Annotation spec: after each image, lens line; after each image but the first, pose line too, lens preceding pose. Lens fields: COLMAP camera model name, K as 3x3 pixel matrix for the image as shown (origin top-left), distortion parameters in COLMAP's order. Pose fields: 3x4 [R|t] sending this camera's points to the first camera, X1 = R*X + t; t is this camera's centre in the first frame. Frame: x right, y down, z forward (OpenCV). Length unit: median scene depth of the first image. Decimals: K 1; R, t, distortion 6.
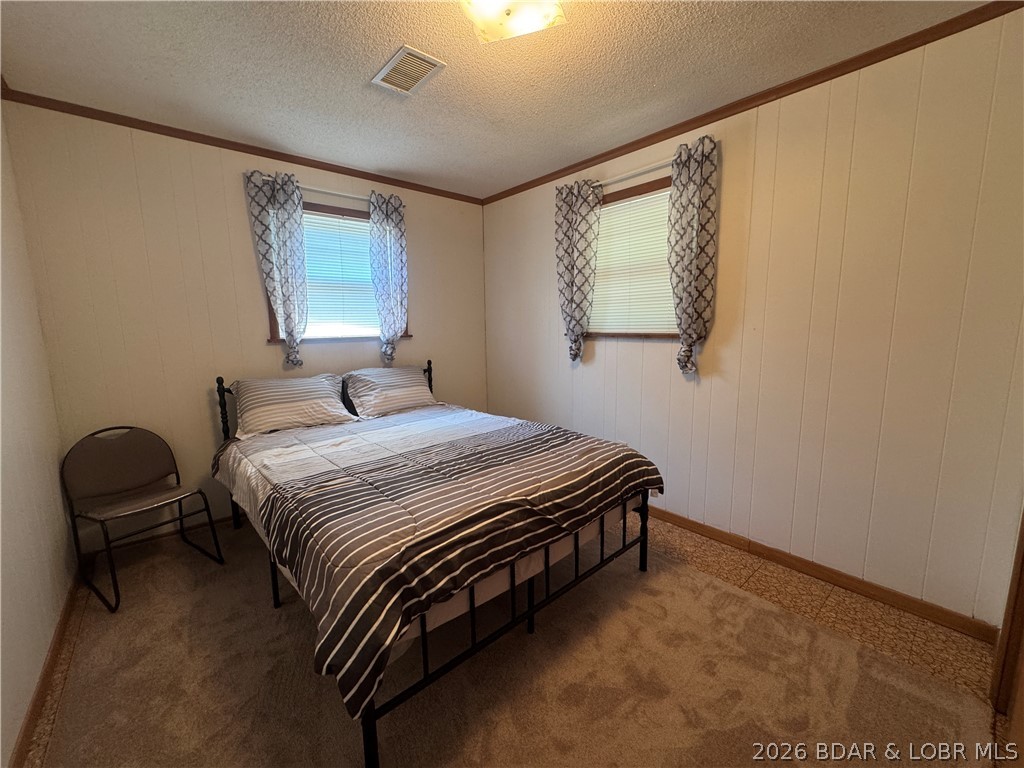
lens RADIAL K [[410.7, 0, 512.0], [0, 410.7, 384.0], [0, 0, 1]] dist [-0.000537, -0.000459]
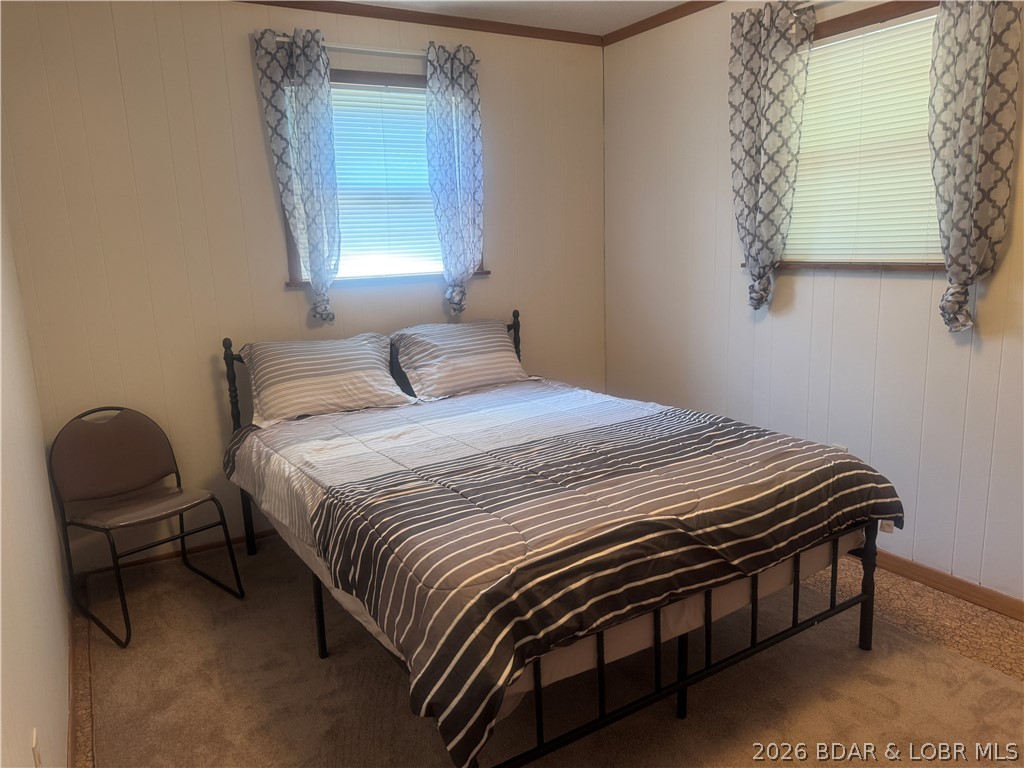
lens RADIAL K [[722.1, 0, 510.1], [0, 722.1, 386.2], [0, 0, 1]] dist [0.087113, -0.121813]
pose [[0.984258, 0.010597, -0.176417, -0.018995], [-0.000242, 0.998281, 0.058612, -0.009632], [0.176735, -0.057646, 0.982569, -0.153512]]
